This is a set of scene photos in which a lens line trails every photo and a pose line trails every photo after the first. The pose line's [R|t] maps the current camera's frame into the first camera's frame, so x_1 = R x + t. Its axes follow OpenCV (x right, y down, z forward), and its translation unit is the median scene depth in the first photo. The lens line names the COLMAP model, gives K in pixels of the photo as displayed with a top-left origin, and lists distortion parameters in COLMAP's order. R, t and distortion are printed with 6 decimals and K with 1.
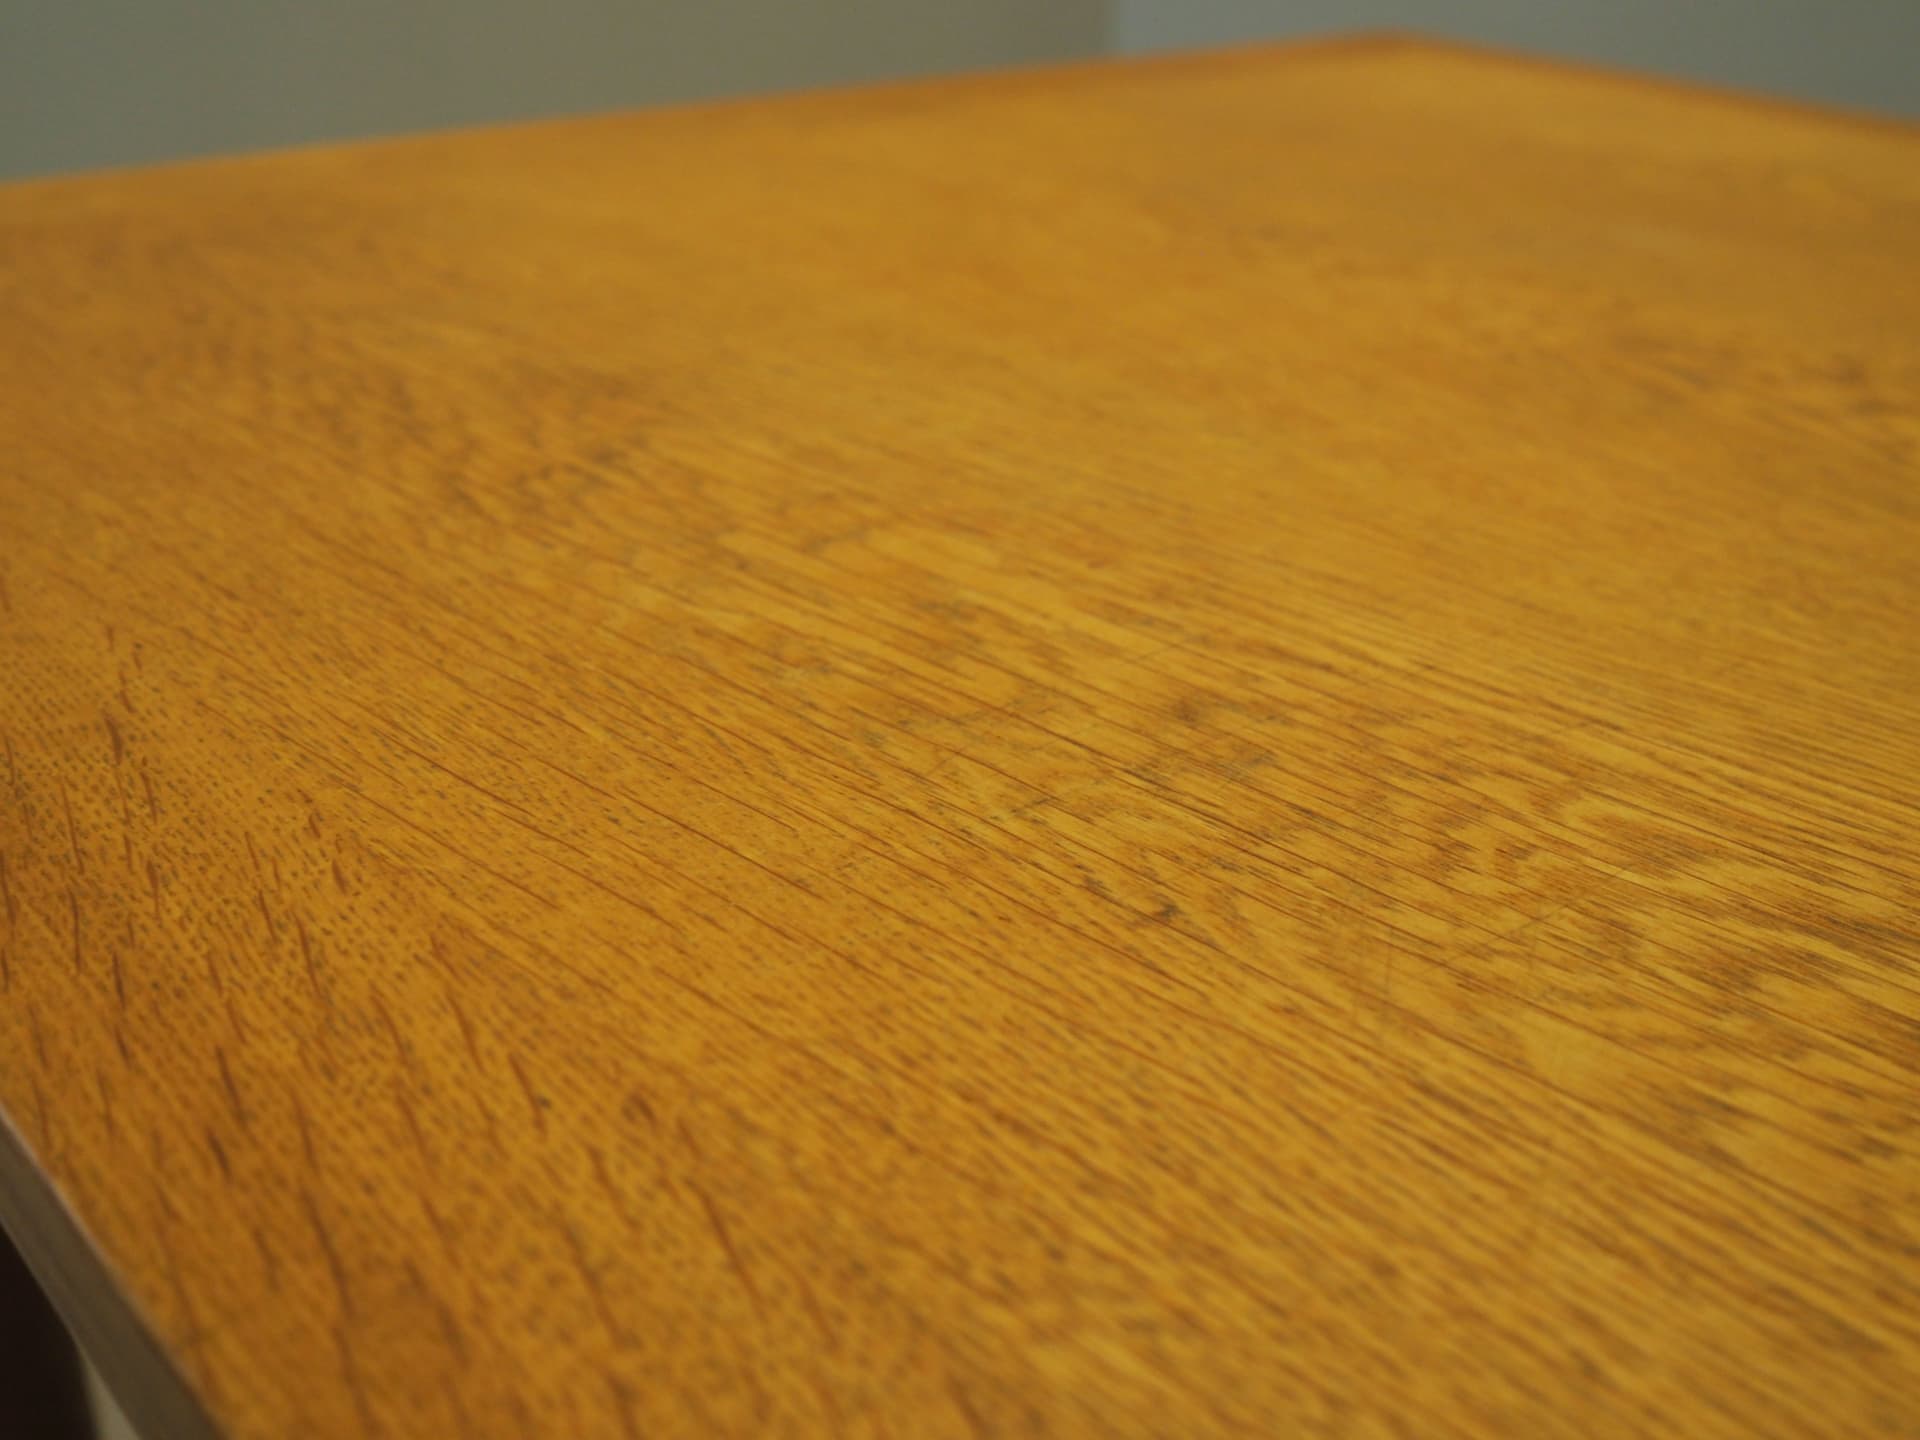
lens RADIAL K [[2029.1, 0, 960.0], [0, 2029.1, 720.0], [0, 0, 1]] dist [-0.044104, 0.021547]
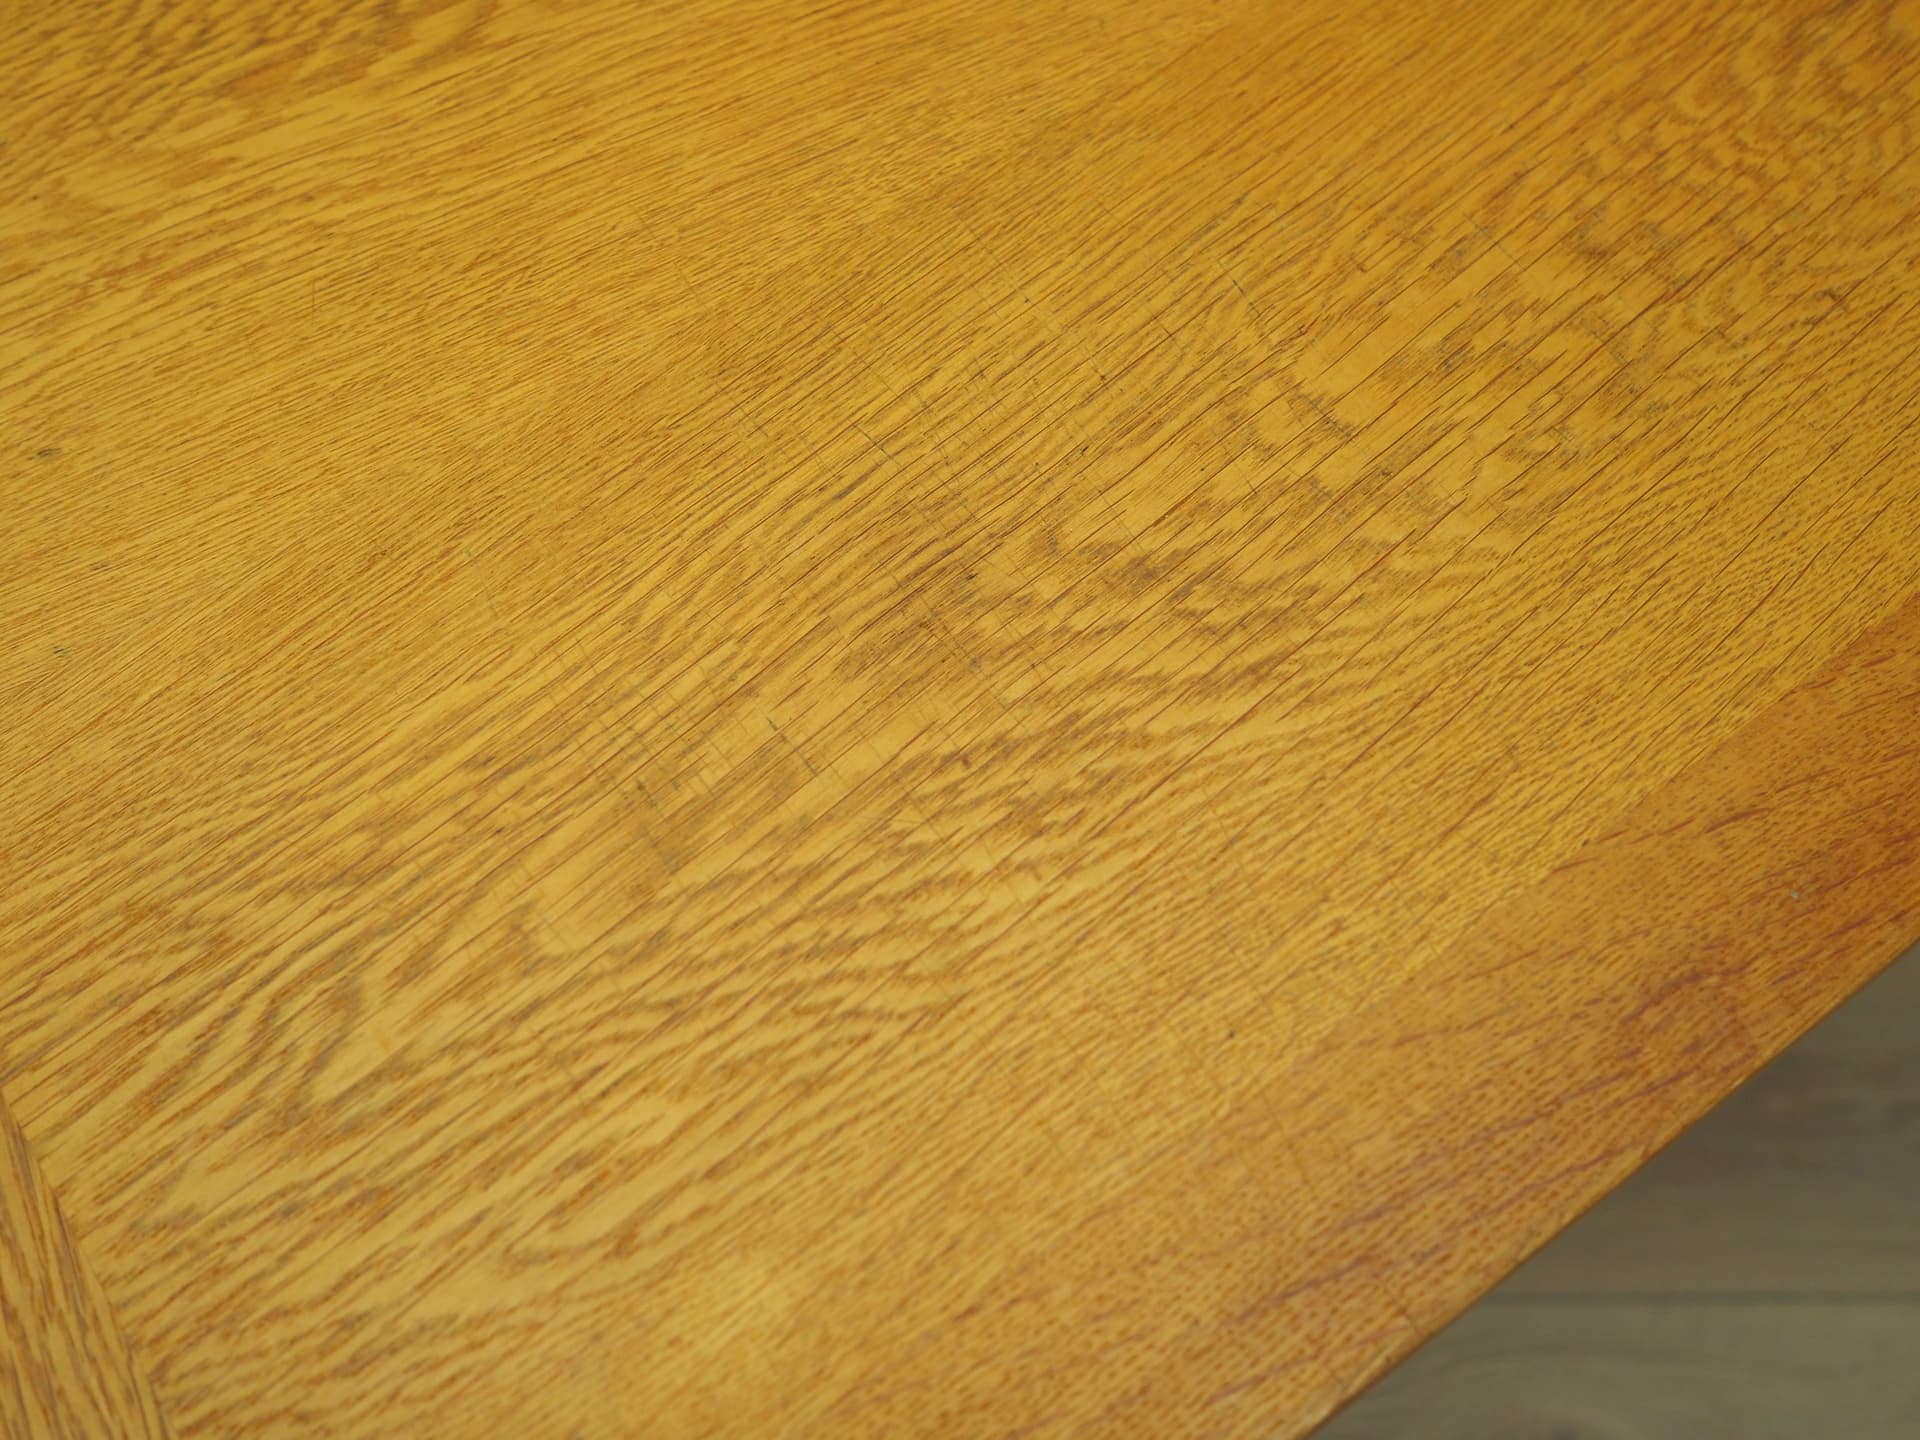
lens RADIAL K [[2029.1, 0, 960.0], [0, 2029.1, 720.0], [0, 0, 1]] dist [-0.044104, 0.021547]
pose [[0.087597, -0.886268, 0.454814, -1.008220], [0.446788, 0.443025, 0.777245, -1.331256], [-0.890341, 0.135121, 0.434782, 0.802253]]
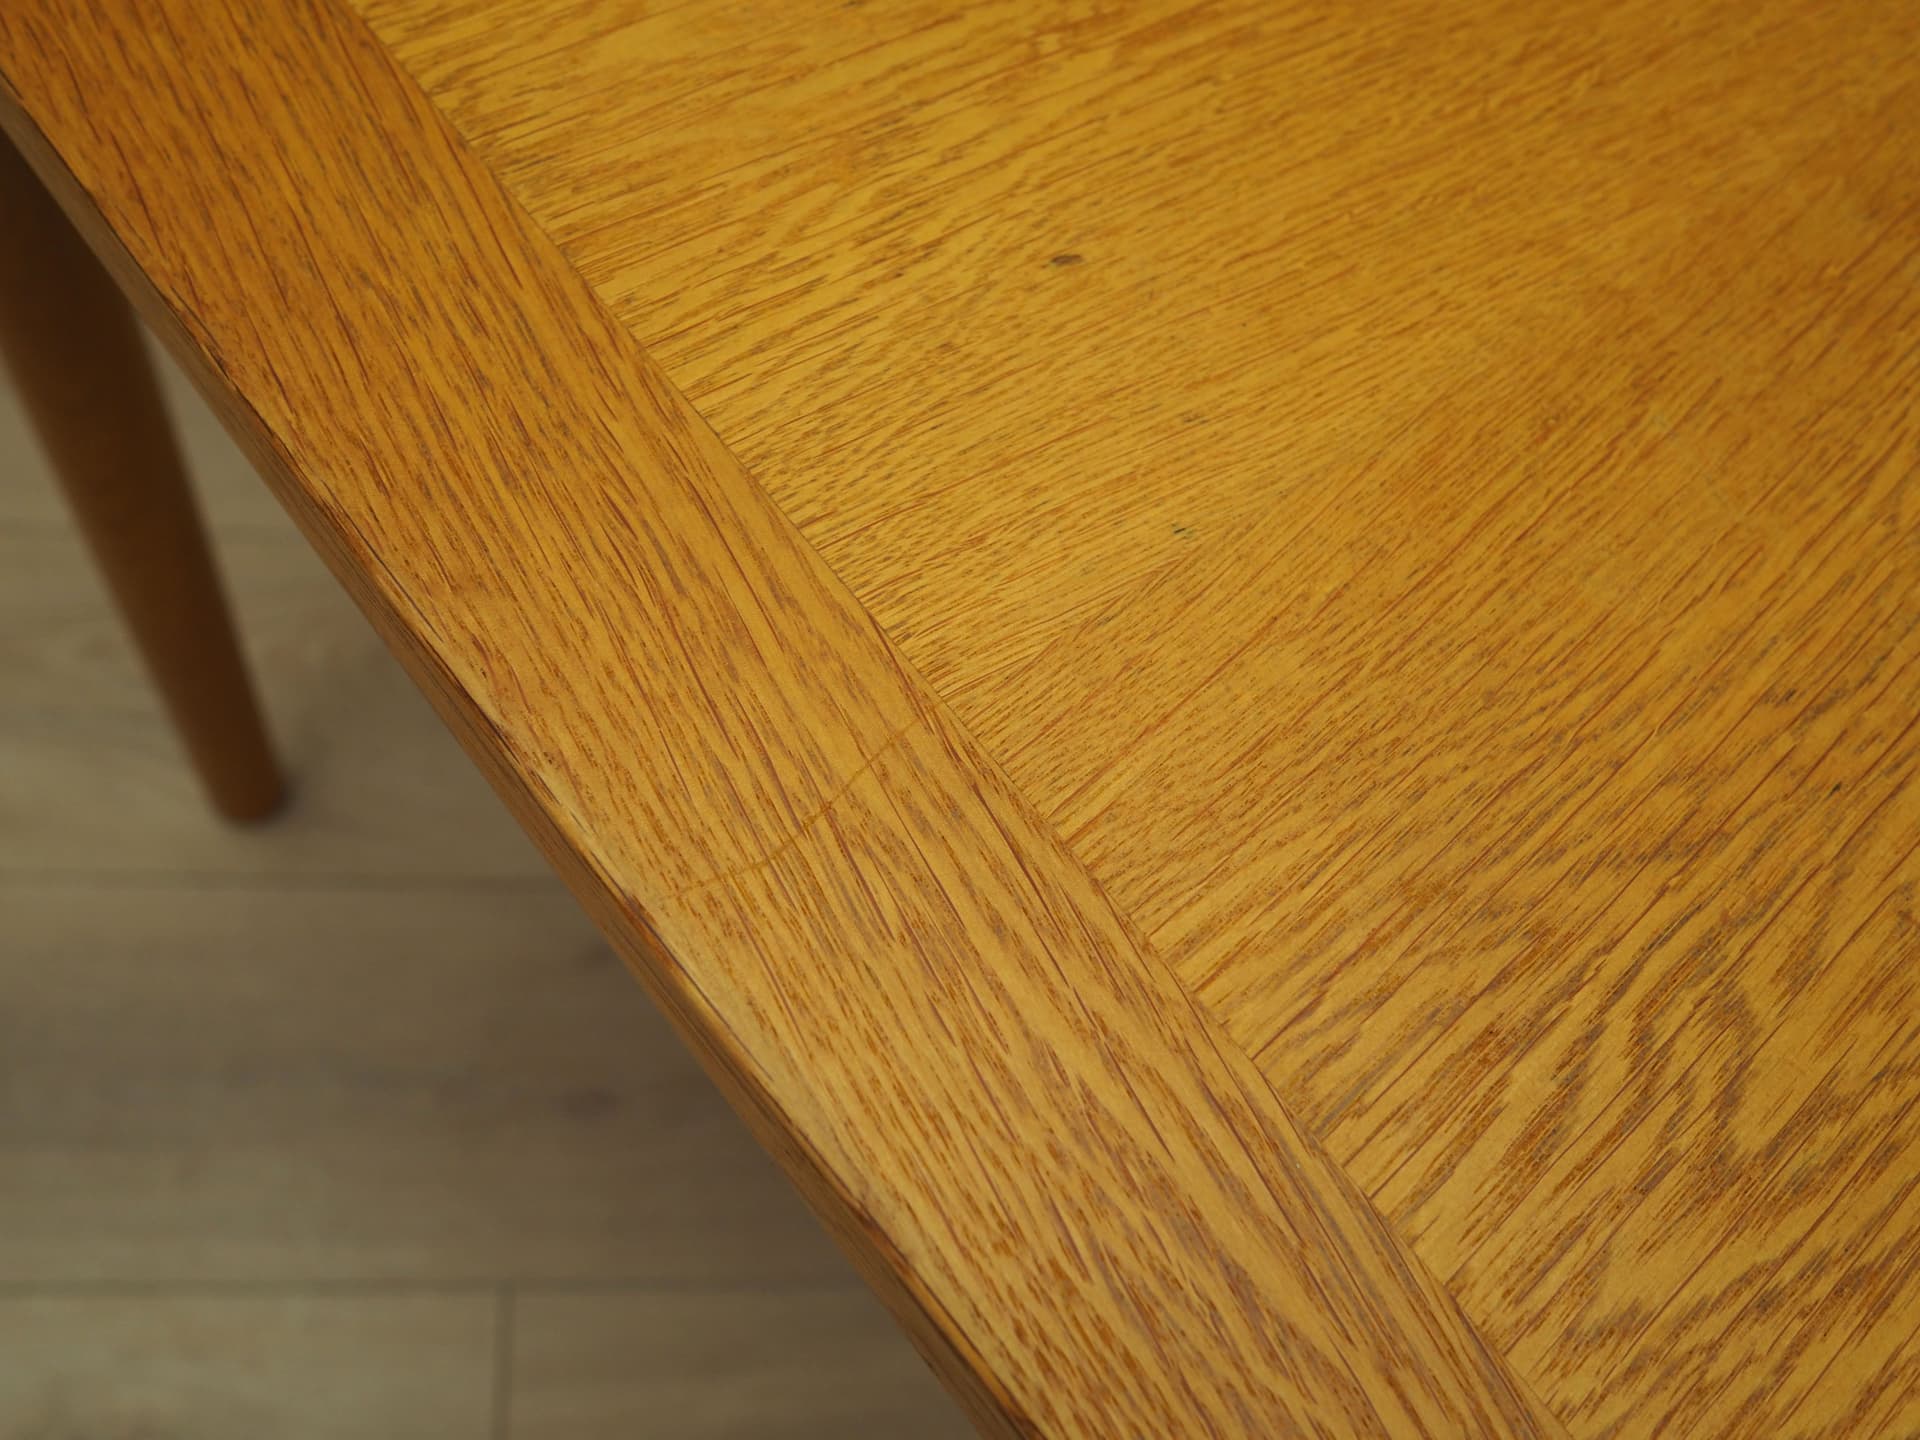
lens RADIAL K [[2025.1, 0, 903.2], [0, 2025.1, 751.9], [0, 0, 1]] dist [-0.057018, 0.026036]
pose [[0.041823, -0.905581, 0.422107, -0.916702], [0.316657, 0.412711, 0.854048, -1.420618], [-0.947618, 0.097945, 0.304019, 1.860742]]
